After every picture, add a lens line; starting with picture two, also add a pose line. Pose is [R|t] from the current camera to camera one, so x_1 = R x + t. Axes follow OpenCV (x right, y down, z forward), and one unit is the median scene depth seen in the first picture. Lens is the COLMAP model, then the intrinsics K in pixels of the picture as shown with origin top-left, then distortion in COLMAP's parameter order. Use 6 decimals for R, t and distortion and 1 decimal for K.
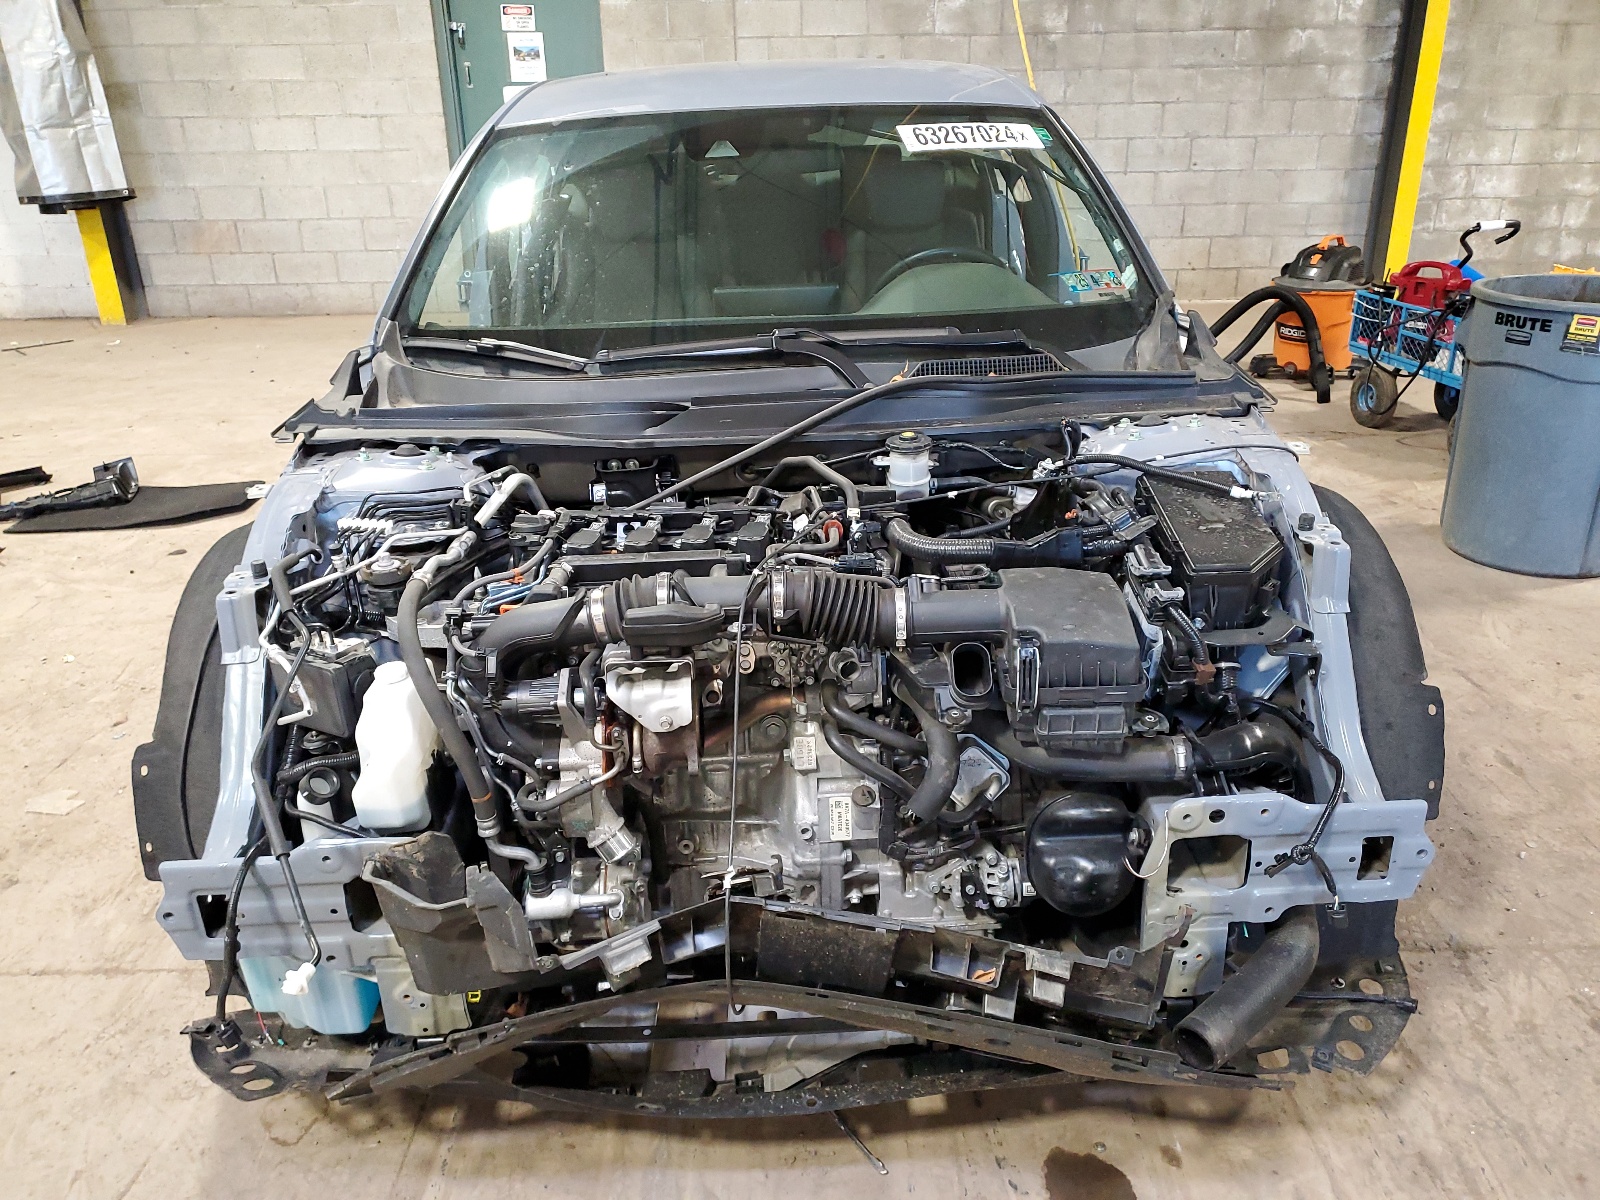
lens RADIAL K [[1221.7, 0, 803.1], [0, 1221.7, 600.9], [0, 0, 1]] dist [0.035839, -0.044363]
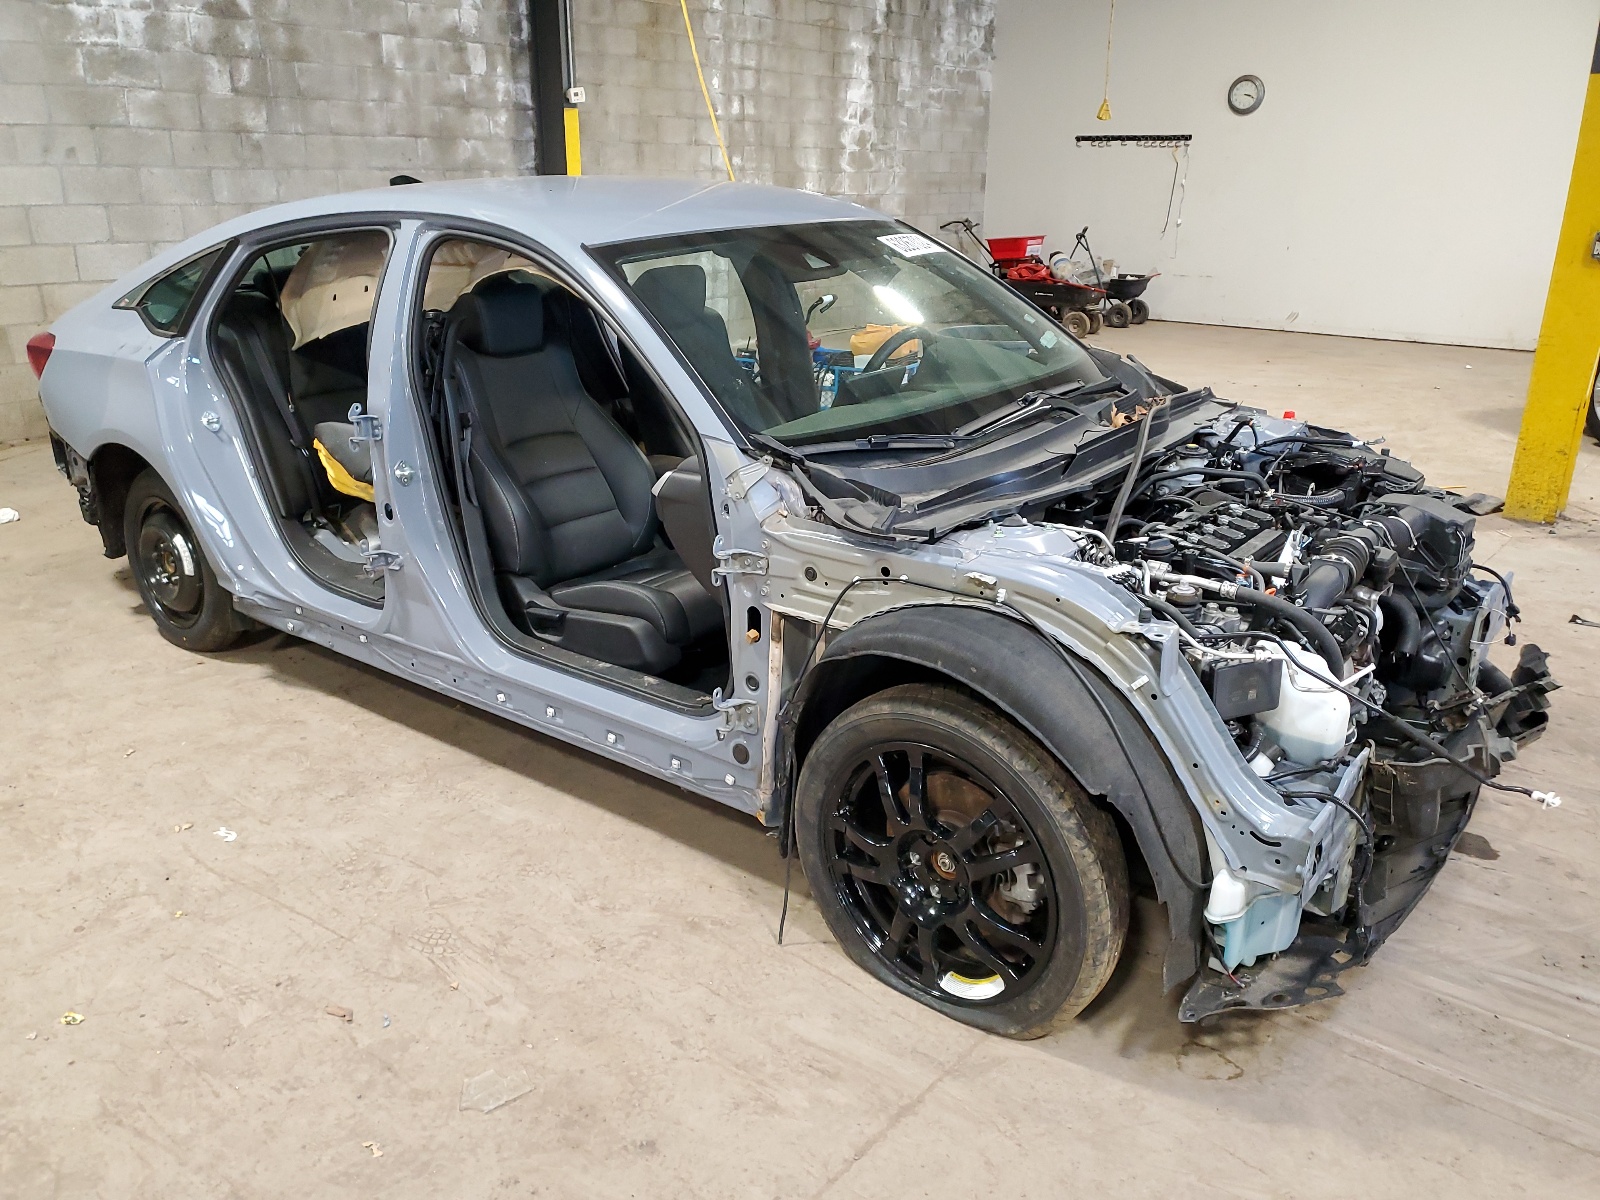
lens RADIAL K [[1221.7, 0, 796.2], [0, 1221.7, 599.3], [0, 0, 1]] dist [0.035839, -0.044363]
pose [[0.643422, -0.231740, 0.729592, -1.556733], [0.278941, 0.958527, 0.058460, -0.205852], [-0.712881, 0.165898, 0.681380, 0.425264]]
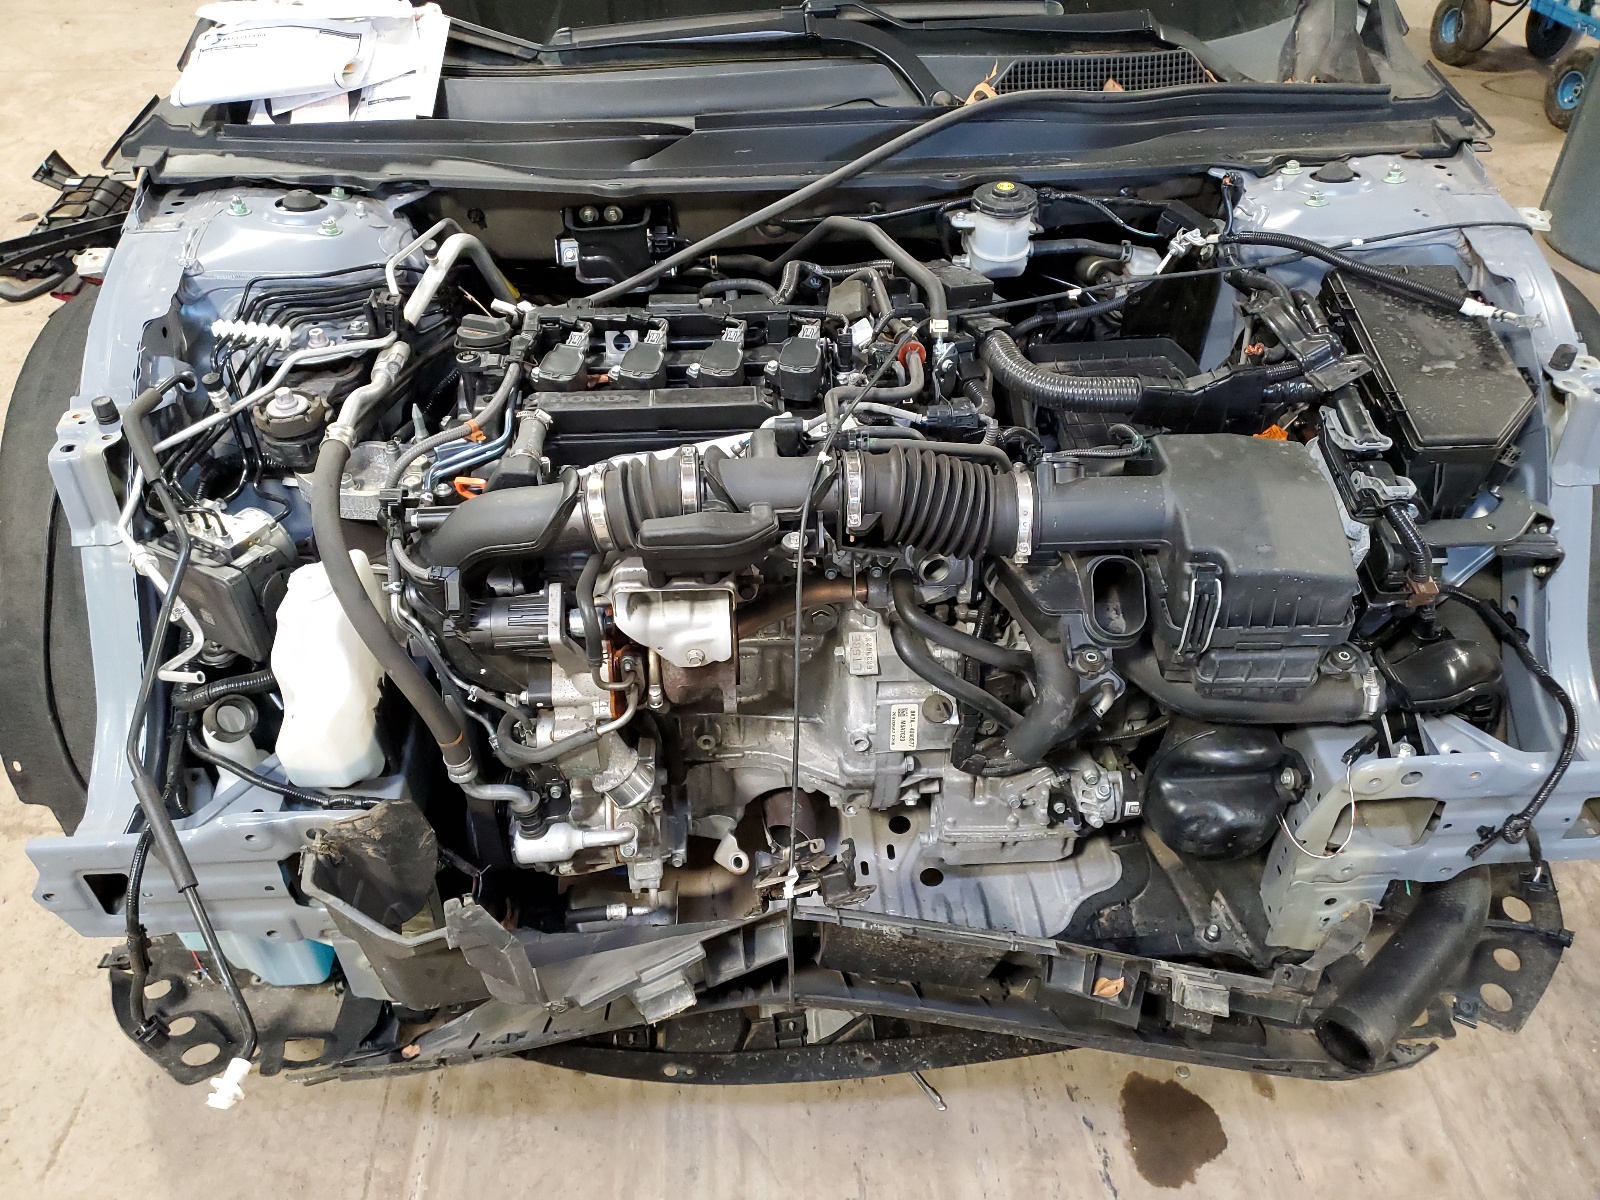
lens RADIAL K [[1221.7, 0, 789.0], [0, 1221.7, 604.8], [0, 0, 1]] dist [0.035839, -0.044363]
pose [[0.999235, 0.003315, 0.038960, -0.077024], [-0.015550, 0.947916, 0.318142, -0.150886], [-0.035876, -0.318504, 0.947242, 0.280218]]
